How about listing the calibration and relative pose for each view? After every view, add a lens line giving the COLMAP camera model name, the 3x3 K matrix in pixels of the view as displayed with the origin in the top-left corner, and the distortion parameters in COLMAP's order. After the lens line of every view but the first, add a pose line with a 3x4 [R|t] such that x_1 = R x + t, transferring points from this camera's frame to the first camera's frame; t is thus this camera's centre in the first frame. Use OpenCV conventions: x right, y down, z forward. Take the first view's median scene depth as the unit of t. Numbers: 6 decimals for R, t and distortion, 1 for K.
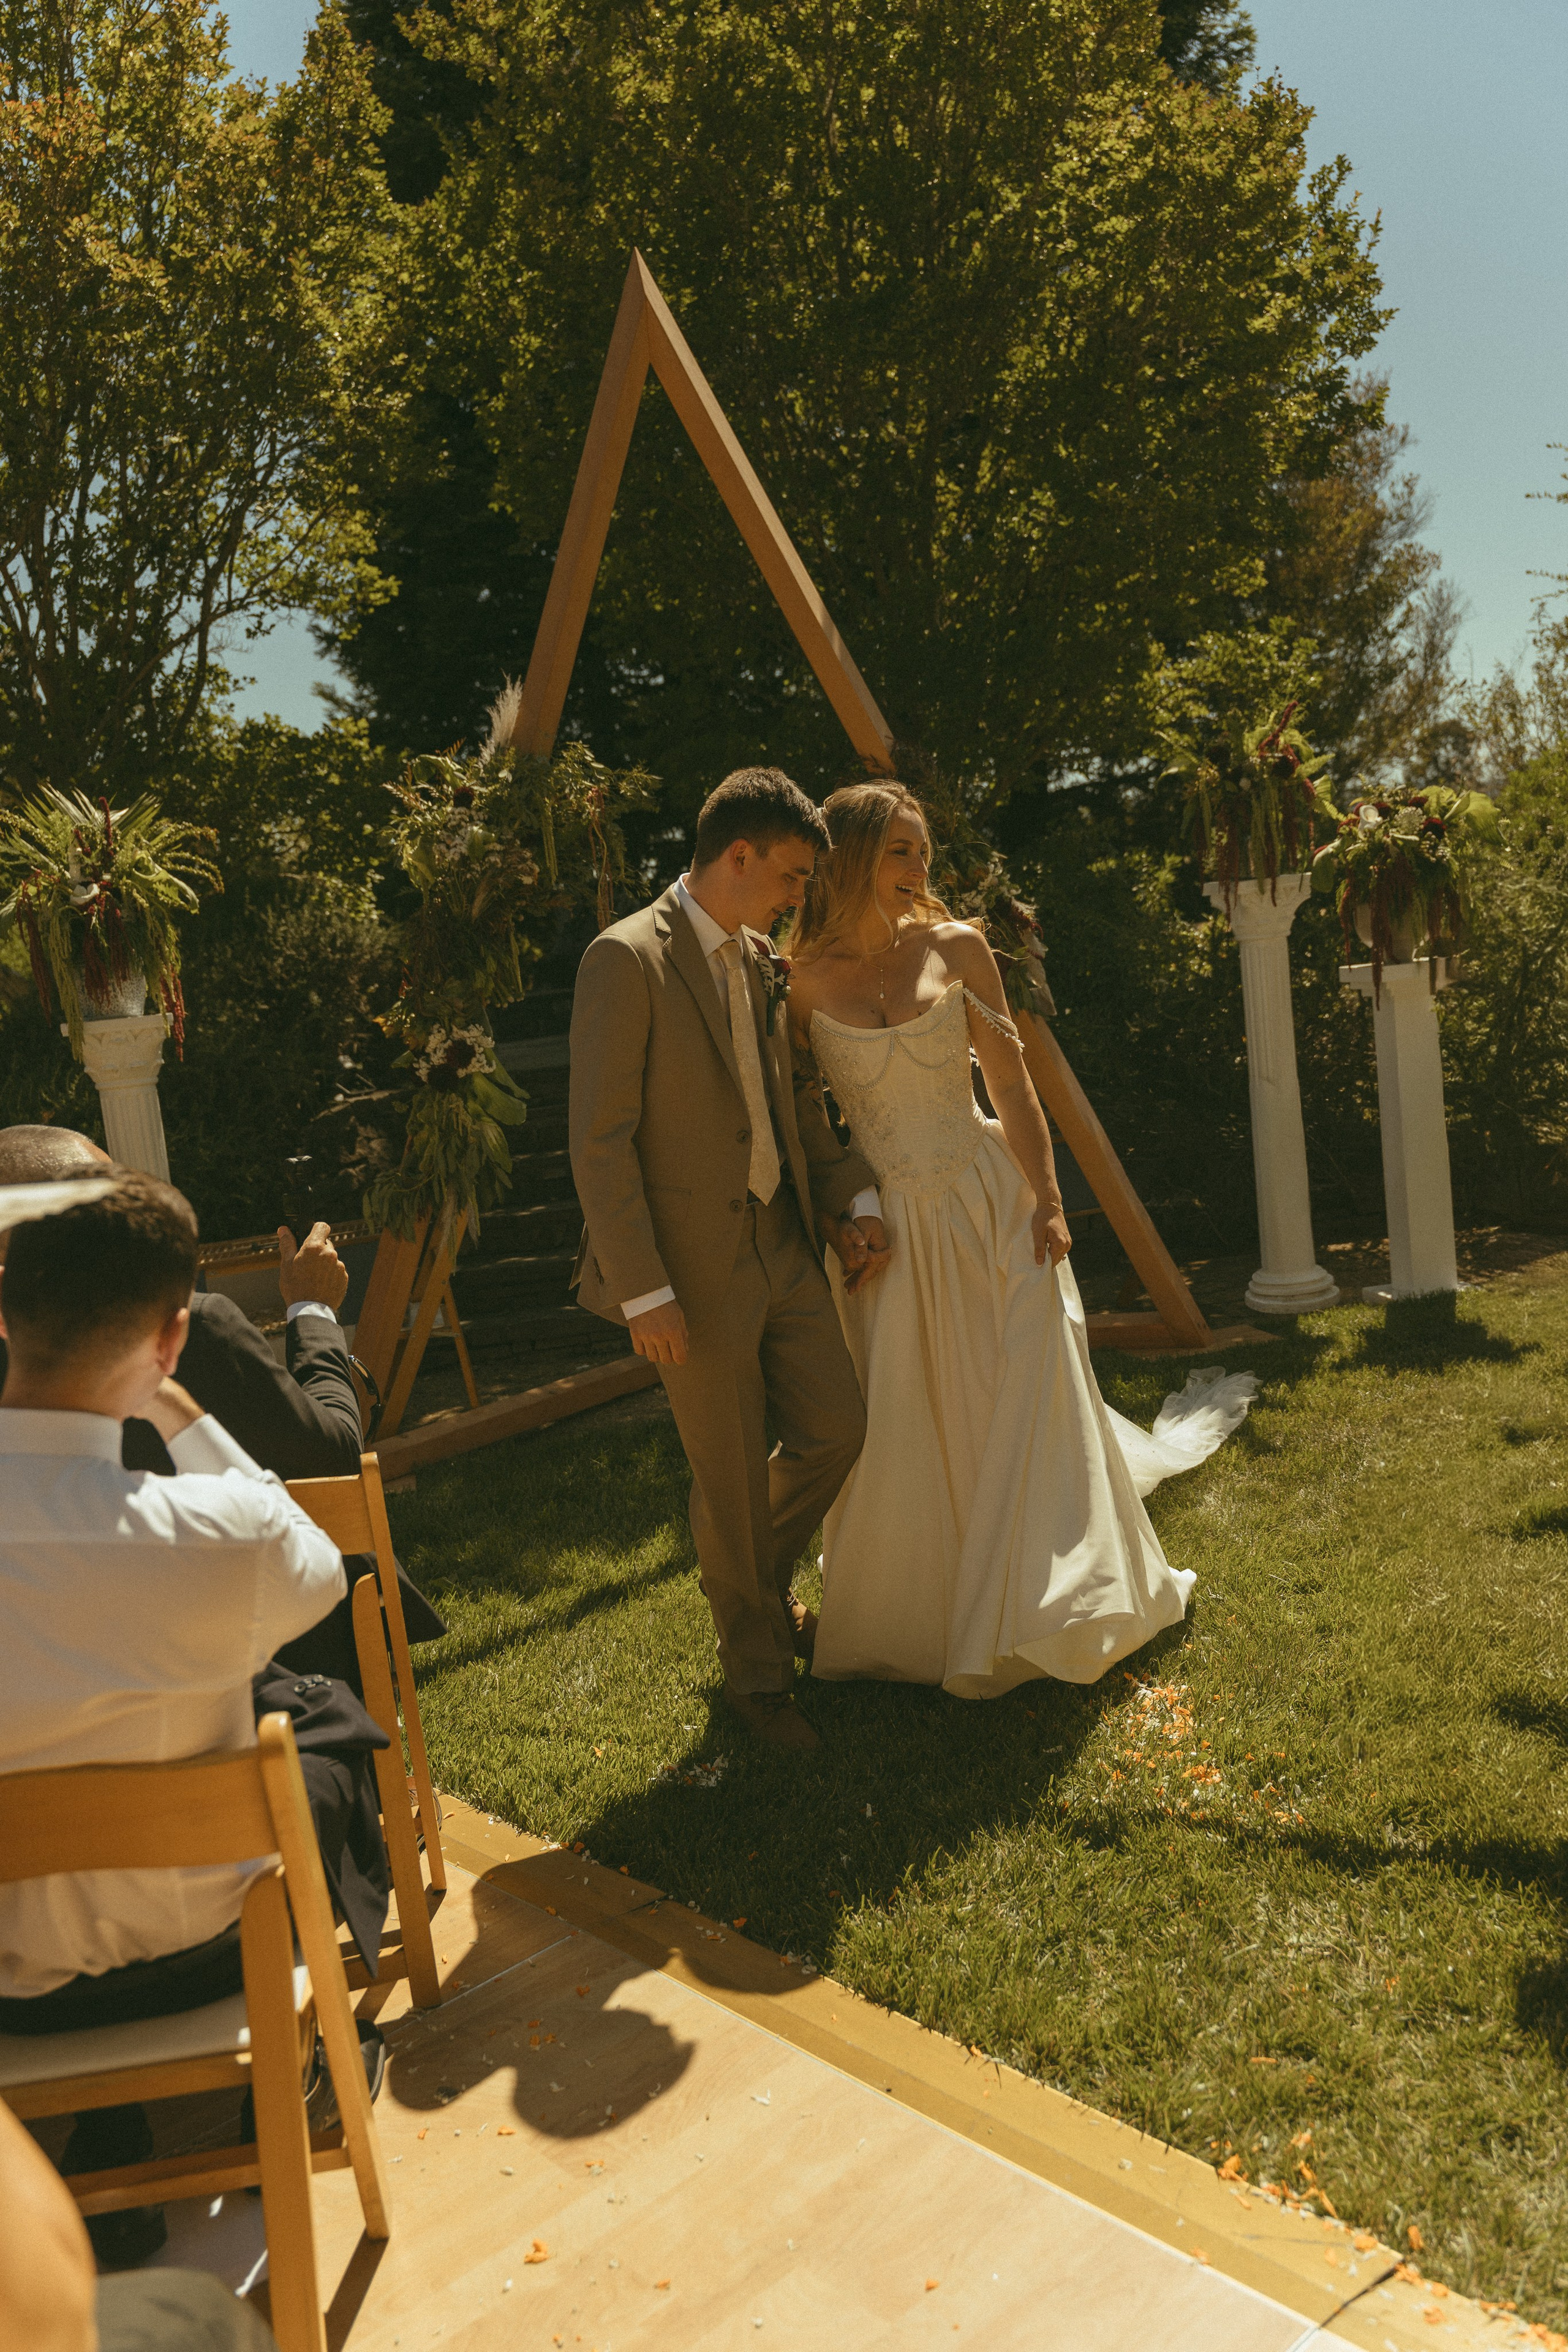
lens RADIAL K [[1956.1, 0, 784.0], [0, 1956.1, 1176.0], [0, 0, 1]] dist [0.148494, 0.002104]
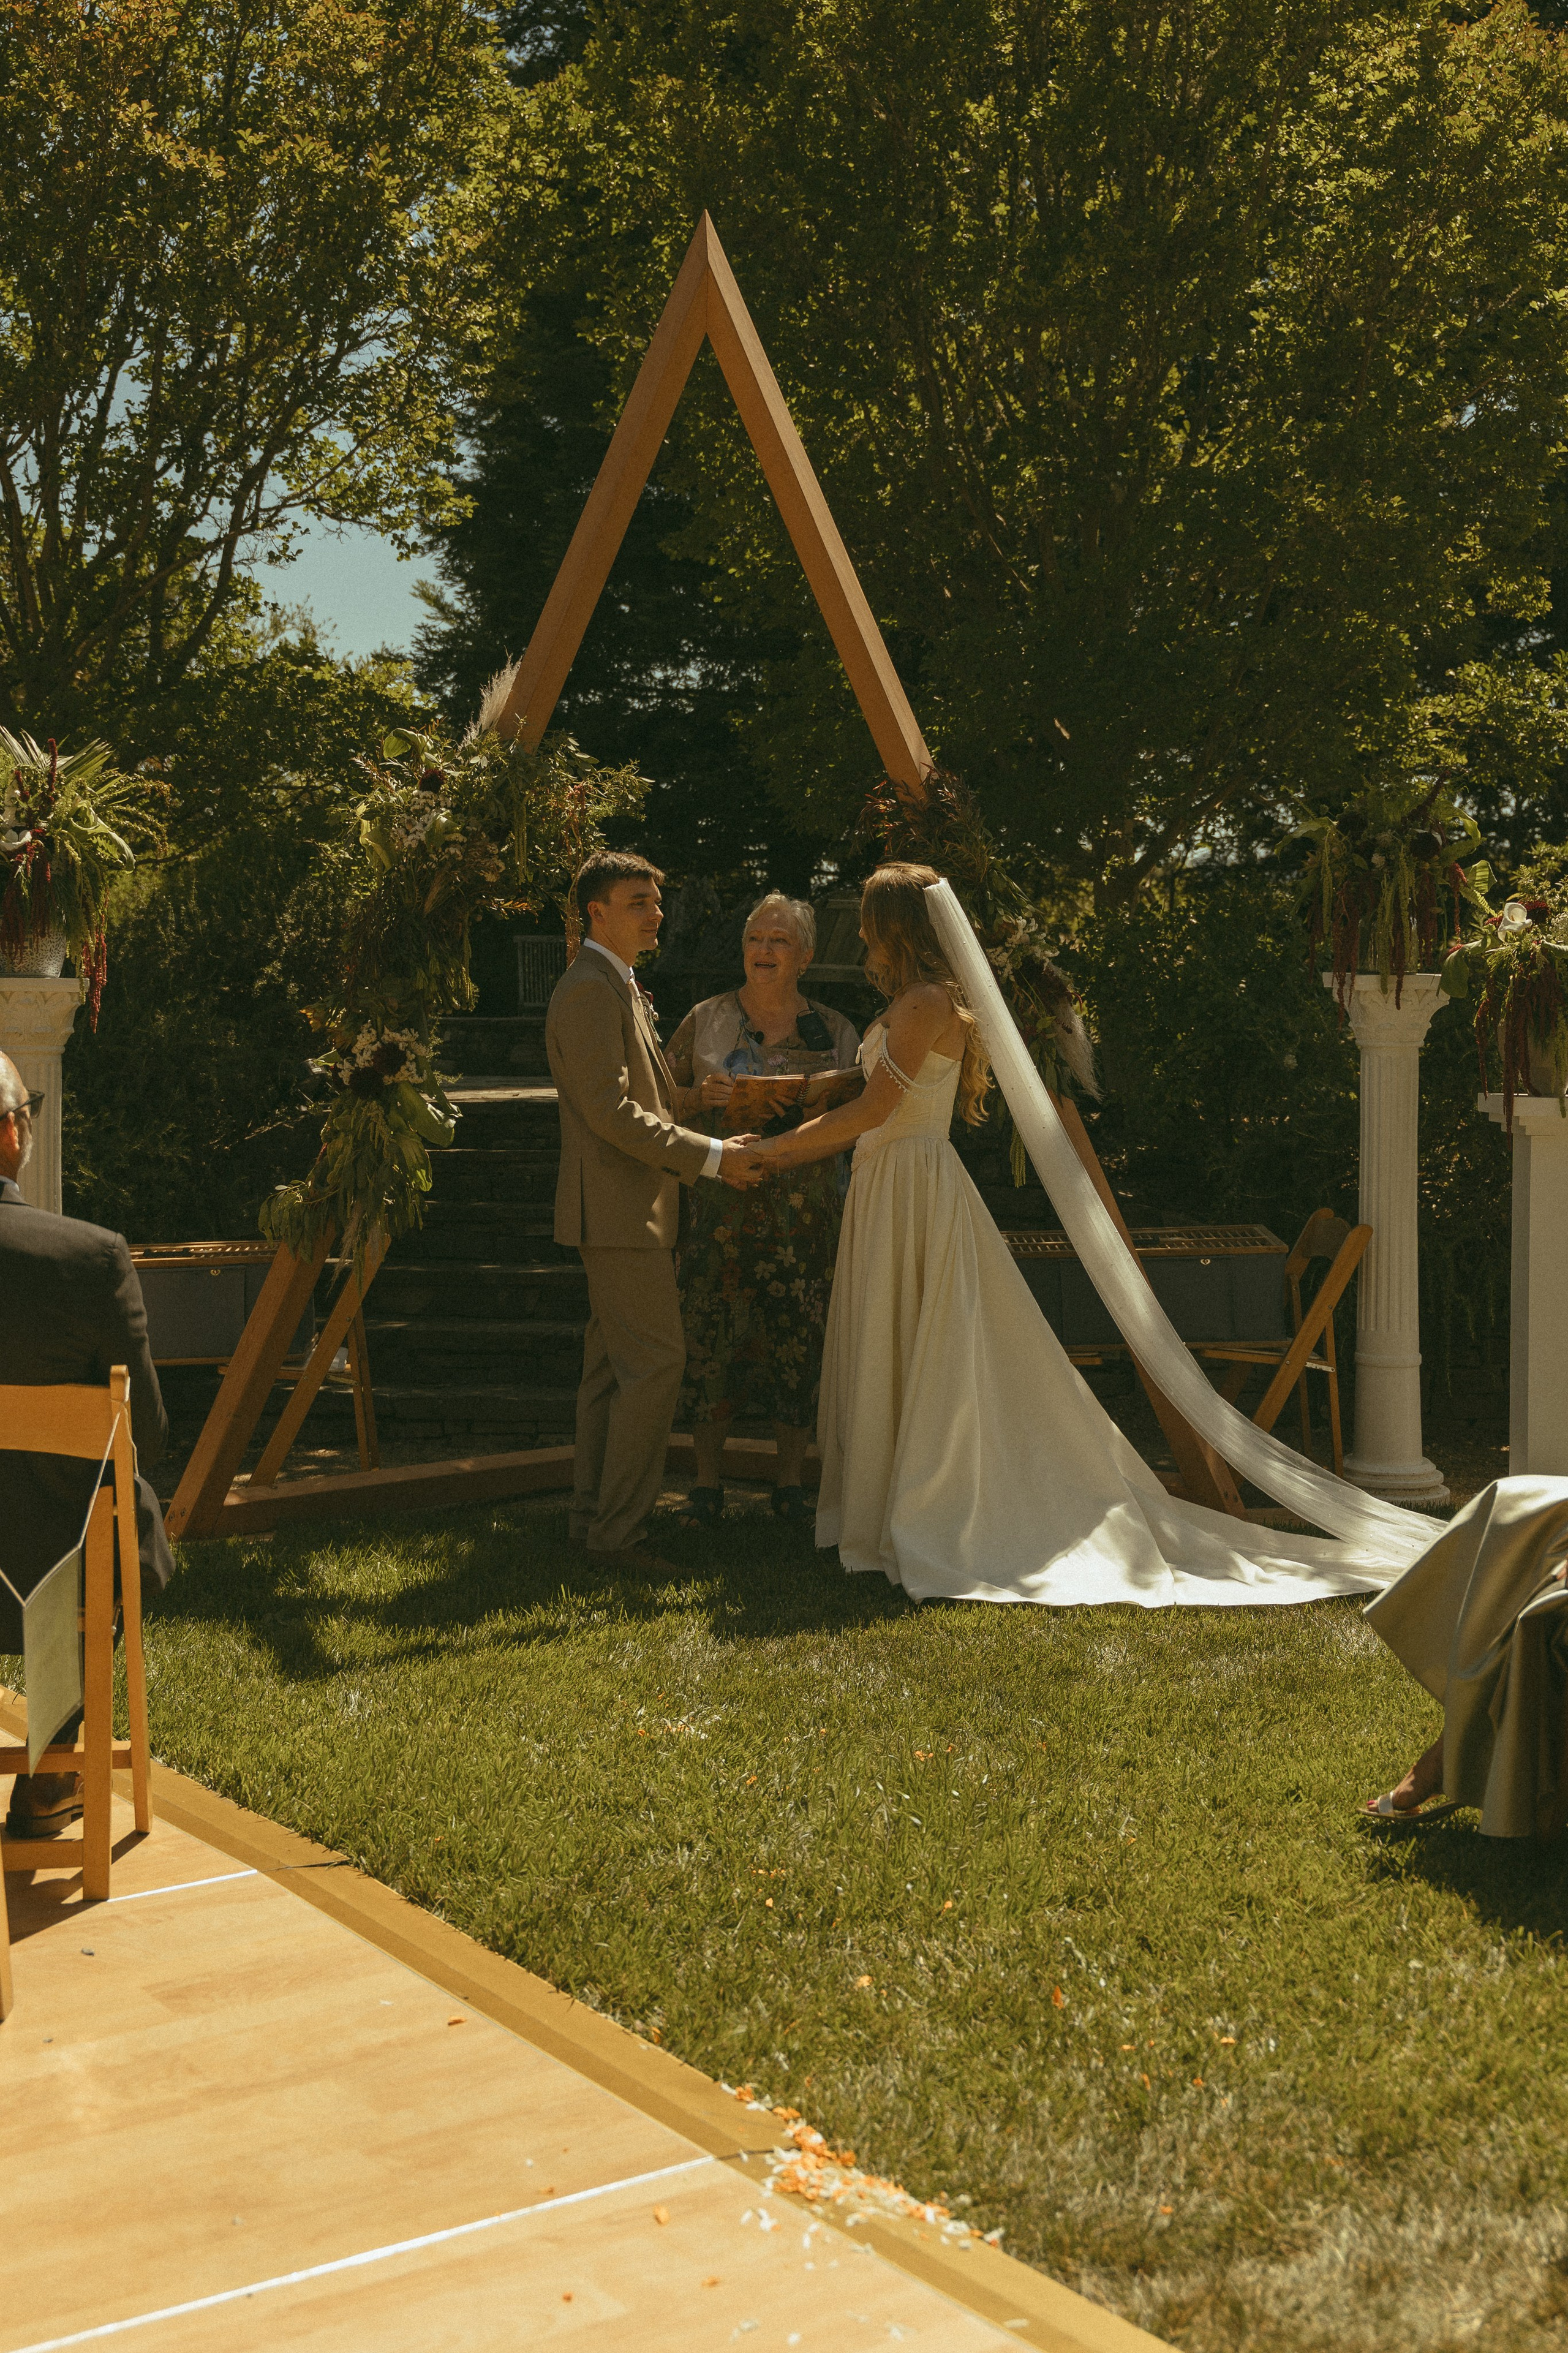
lens RADIAL K [[3073.1, 0, 785.8], [0, 3073.1, 1075.5], [0, 0, 1]] dist [0.322003, -0.038065]
pose [[0.985735, 0.120164, -0.117844, 0.173701], [-0.130059, 0.988257, -0.080198, 0.033546], [0.106823, 0.094381, 0.989788, -0.361242]]
